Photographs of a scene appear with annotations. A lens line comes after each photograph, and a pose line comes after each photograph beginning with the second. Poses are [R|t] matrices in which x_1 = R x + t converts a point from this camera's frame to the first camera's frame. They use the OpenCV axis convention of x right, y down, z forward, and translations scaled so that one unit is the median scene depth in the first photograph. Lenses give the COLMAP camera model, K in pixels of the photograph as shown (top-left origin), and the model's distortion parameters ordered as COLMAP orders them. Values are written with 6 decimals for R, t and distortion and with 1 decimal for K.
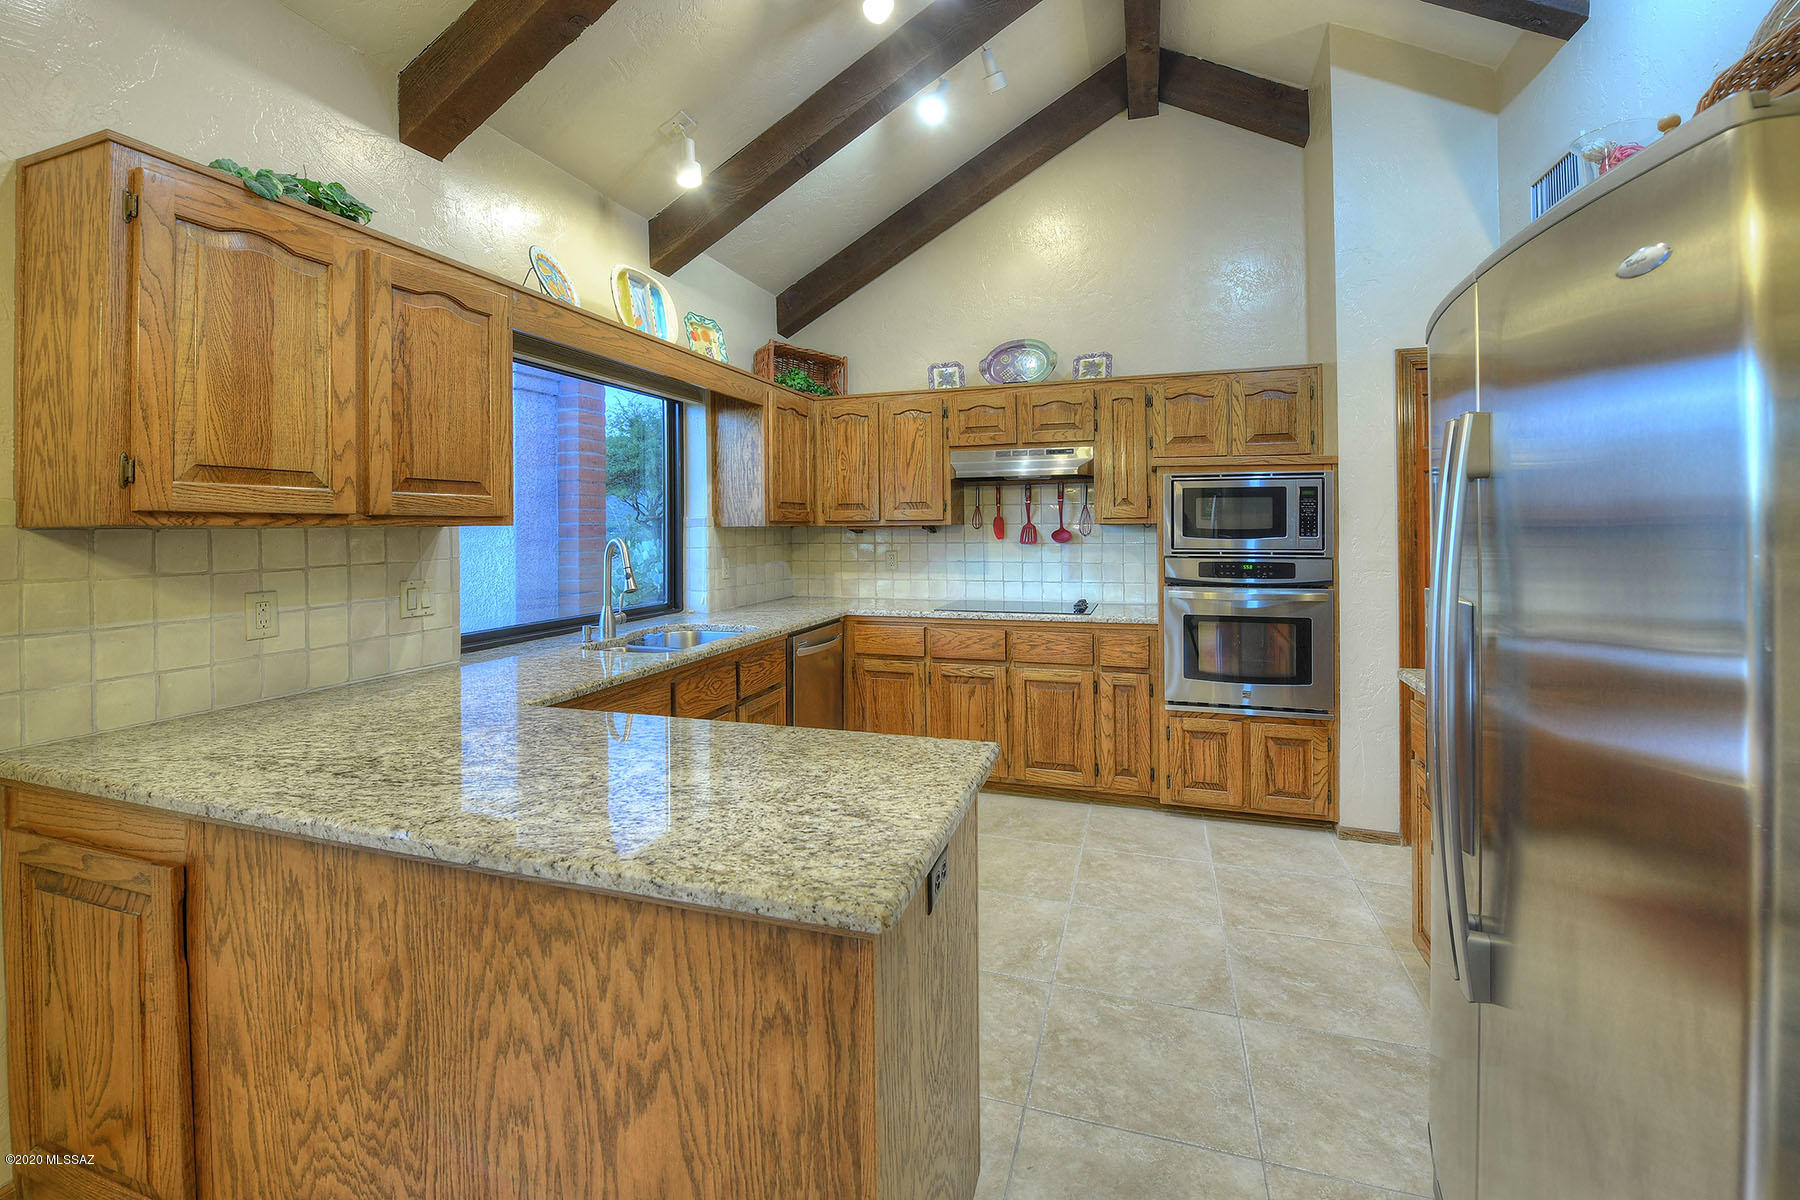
lens RADIAL K [[881.6, 0, 898.2], [0, 881.6, 516.1], [0, 0, 1]] dist [-0.020681, -0.000146]
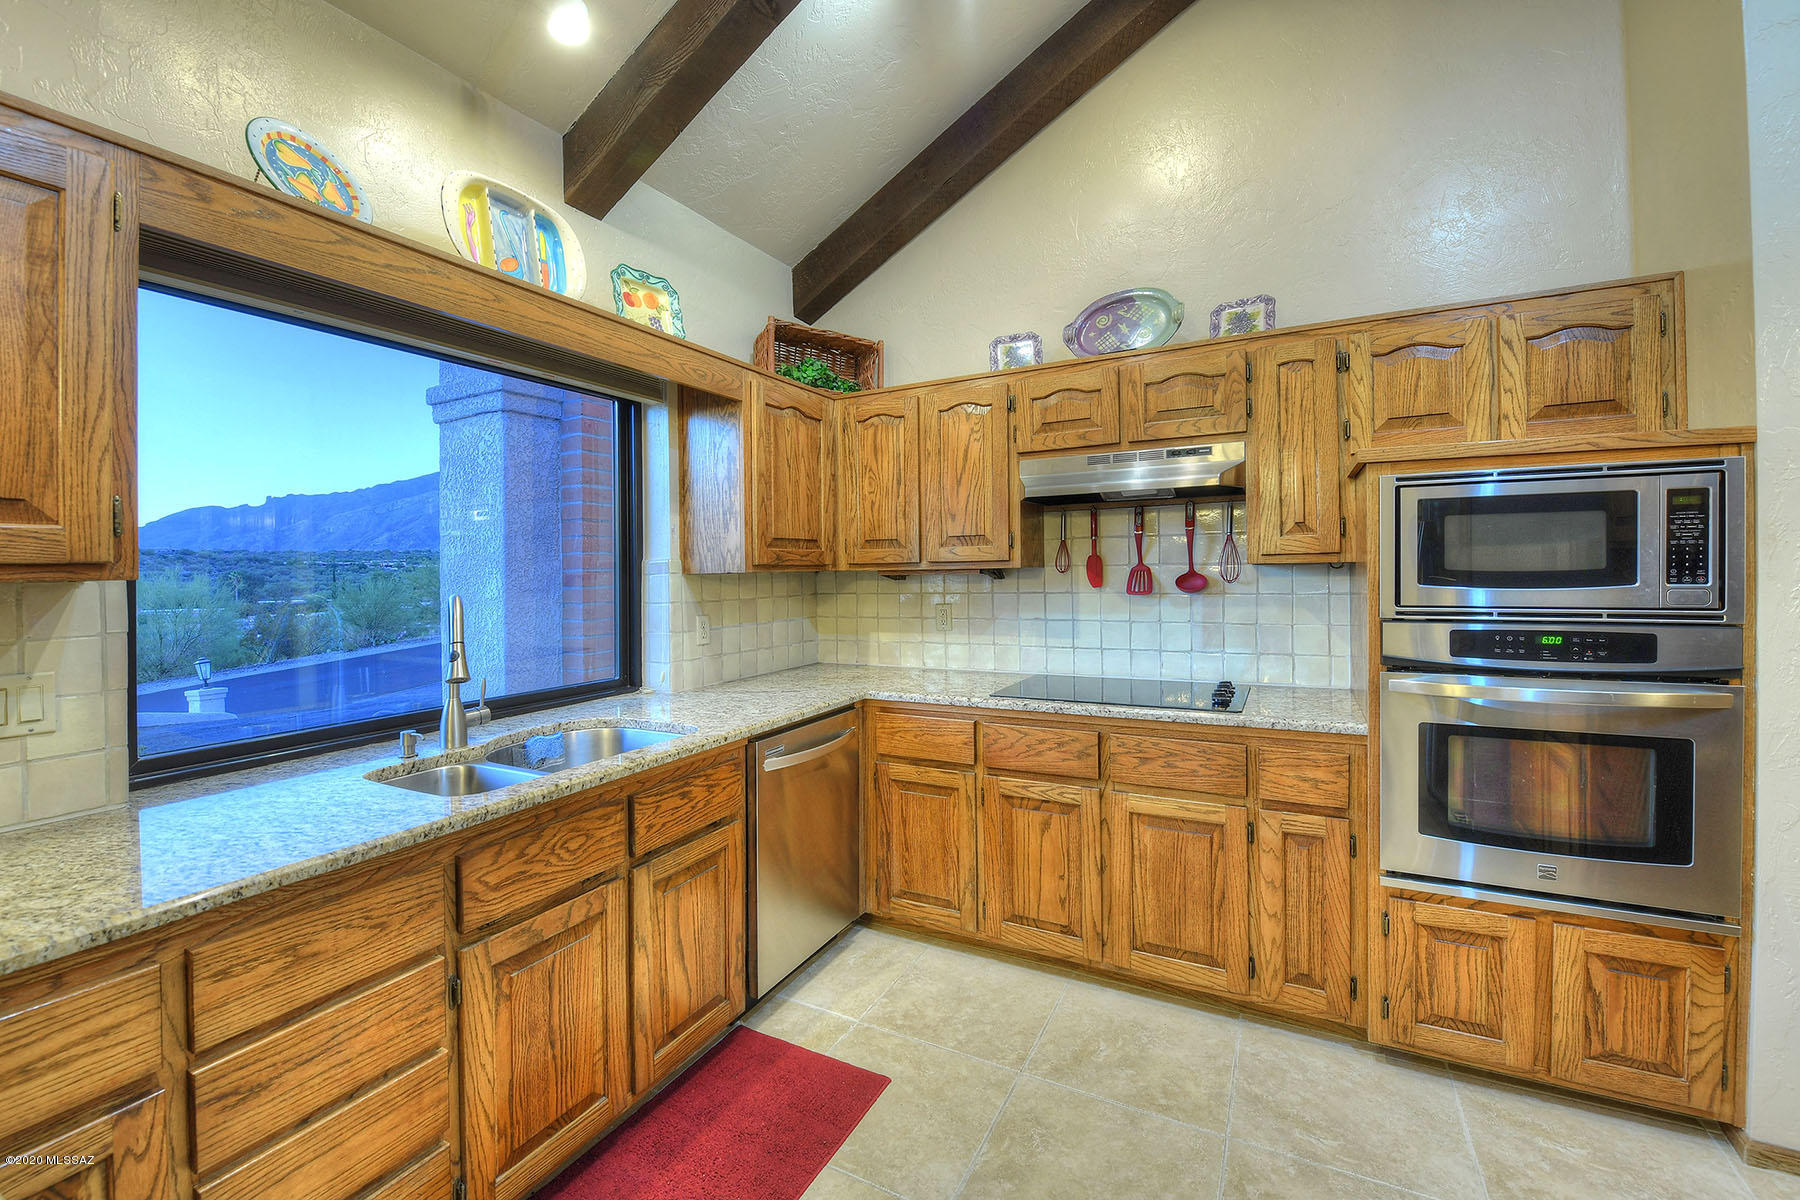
lens RADIAL K [[849.8, 0, 846.6], [0, 849.8, 583.1], [0, 0, 1]] dist [-0.021546, -0.000291]
pose [[0.979859, -0.005857, -0.199606, 0.064747], [0.011575, 0.999555, 0.027489, 0.002548], [0.199356, -0.029246, 0.979491, 0.359390]]
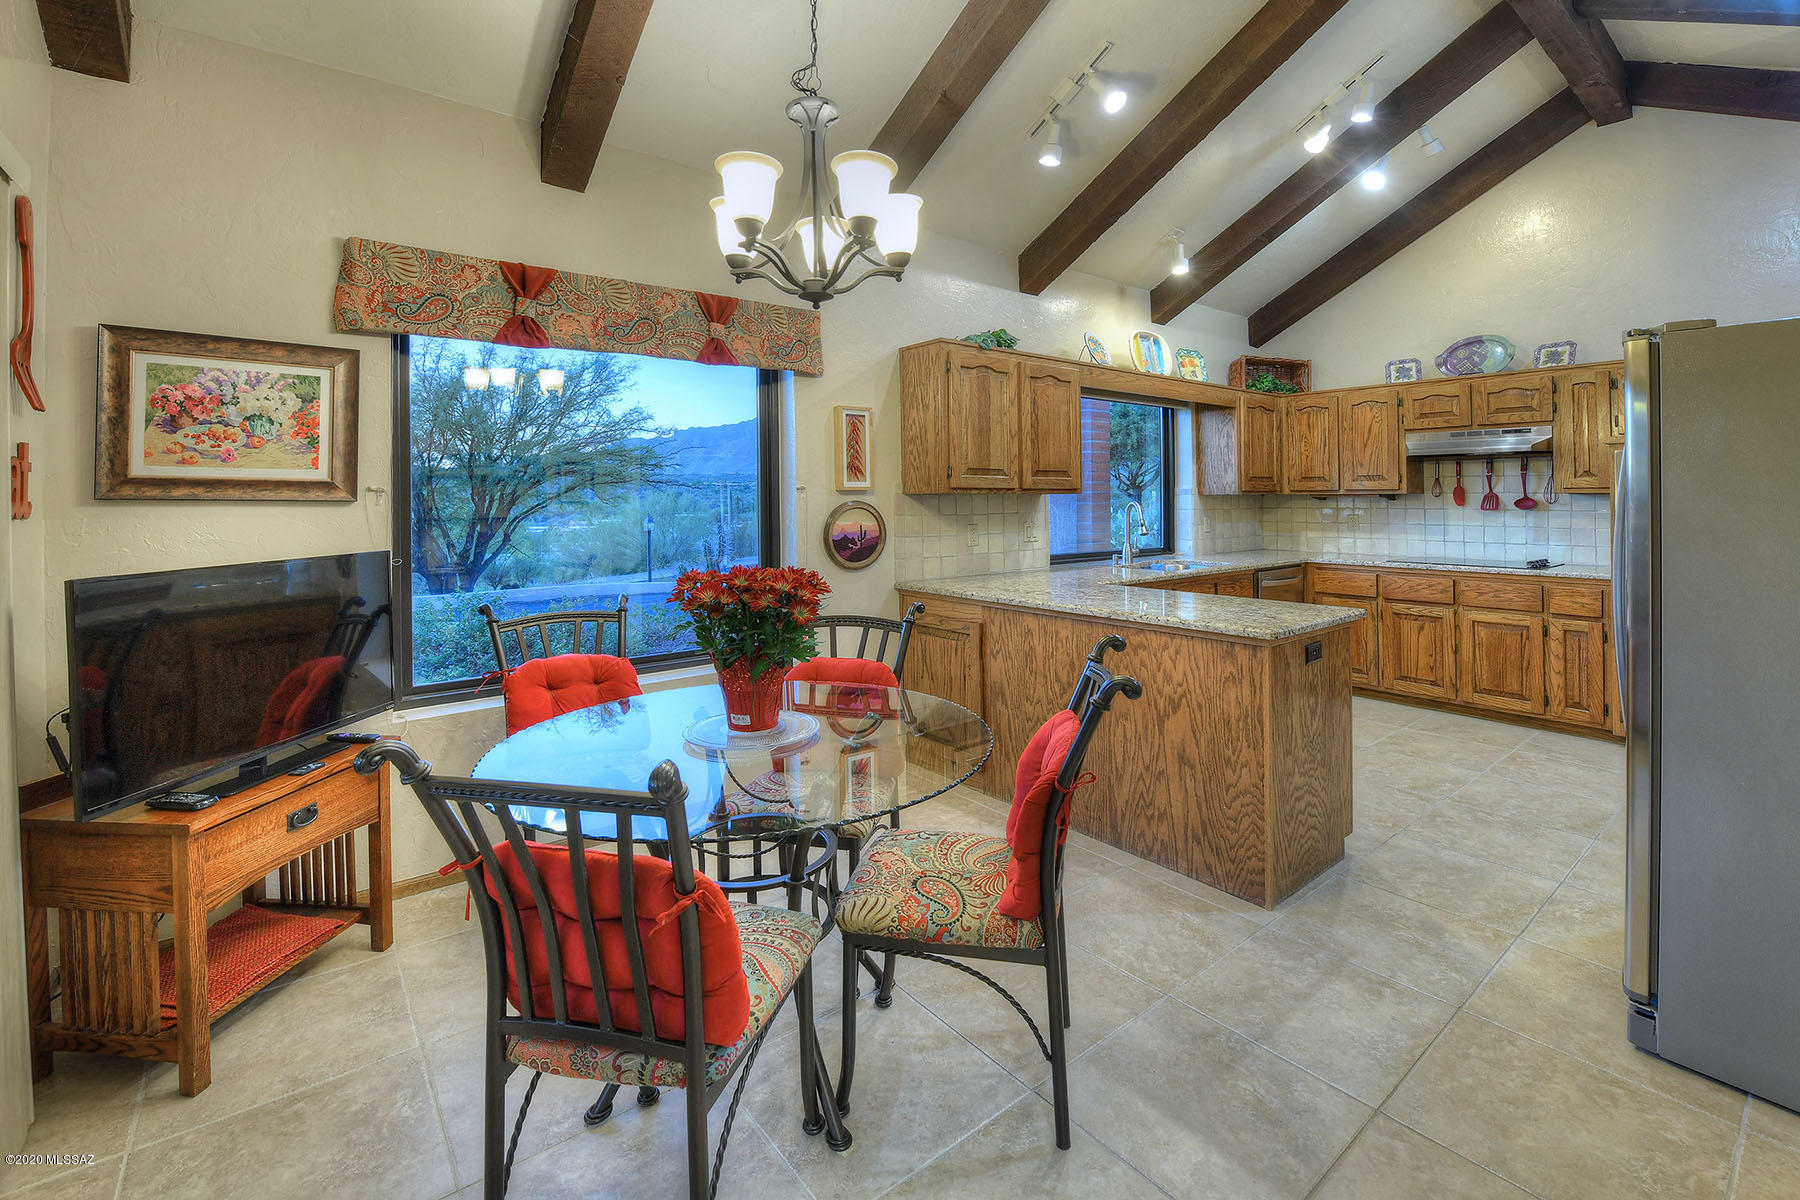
lens RADIAL K [[833.0, 0, 799.8], [0, 833.0, 483.1], [0, 0, 1]] dist [-0.014836, -0.000283]
pose [[0.797543, -0.005579, -0.603237, 0.087982], [0.004423, 0.999984, -0.003401, -0.004964], [0.603246, 0.000044, 0.797555, -0.464021]]
